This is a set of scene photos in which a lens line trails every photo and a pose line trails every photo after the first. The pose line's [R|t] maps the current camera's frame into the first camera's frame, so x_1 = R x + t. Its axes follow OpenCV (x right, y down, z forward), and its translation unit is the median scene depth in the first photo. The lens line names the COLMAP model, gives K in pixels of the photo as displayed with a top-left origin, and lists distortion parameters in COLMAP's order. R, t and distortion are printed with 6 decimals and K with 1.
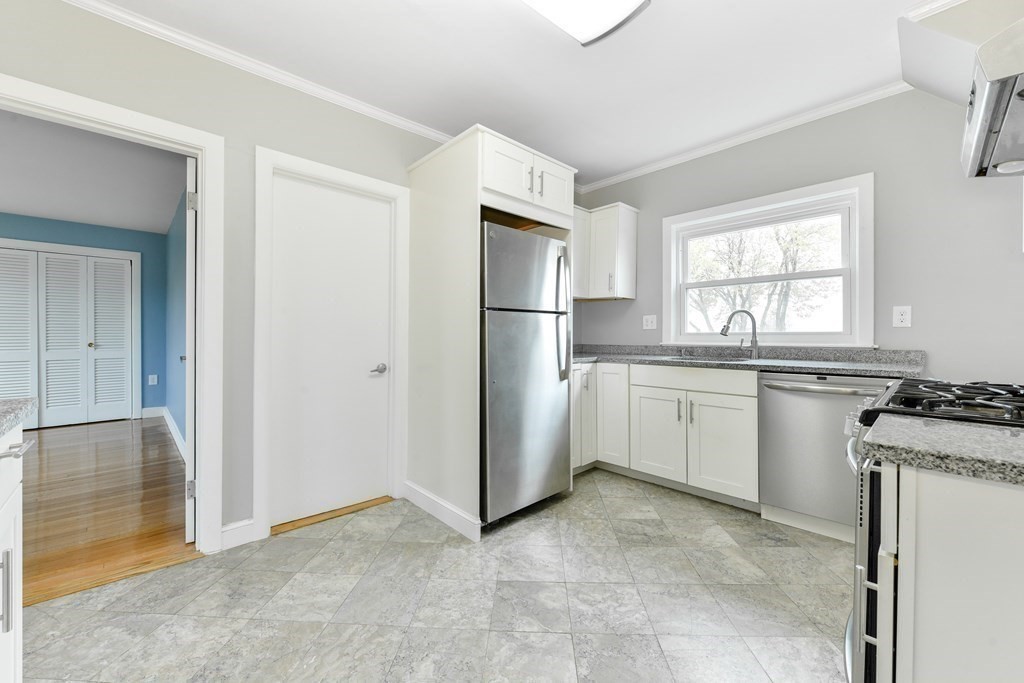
lens RADIAL K [[400.3, 0, 531.7], [0, 400.3, 337.6], [0, 0, 1]] dist [-0.004469, -0.001042]
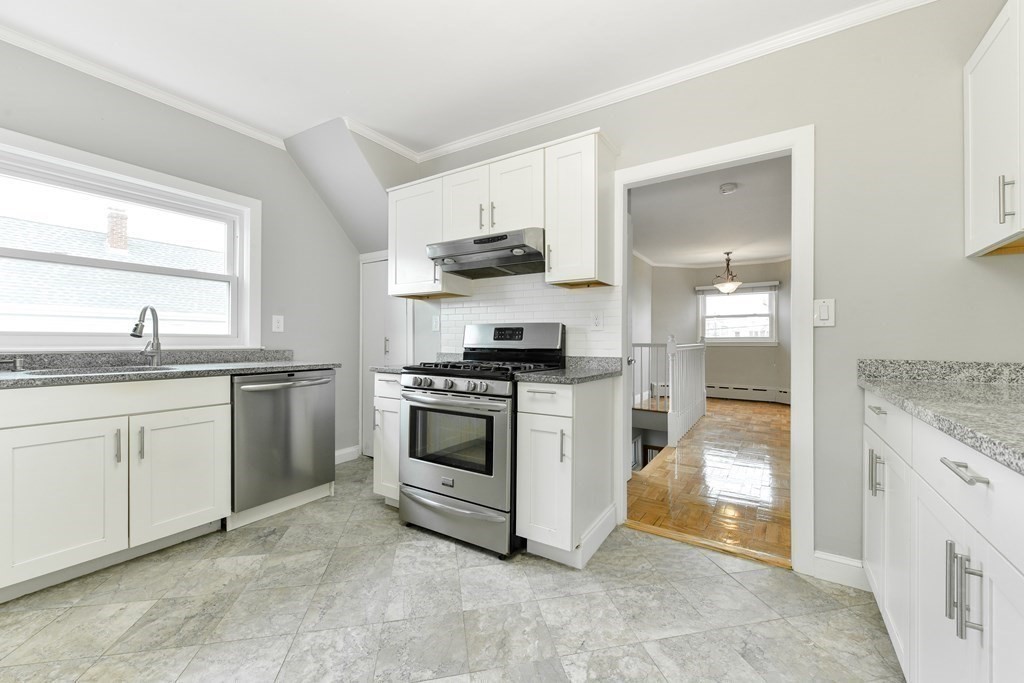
lens RADIAL K [[400.3, 0, 507.9], [0, 400.3, 341.8], [0, 0, 1]] dist [-0.004469, -0.001042]
pose [[-0.206745, -0.003860, 0.978387, -0.469352], [-0.003550, 0.999989, 0.003195, -0.001254], [-0.978389, -0.002813, -0.206756, 0.534387]]
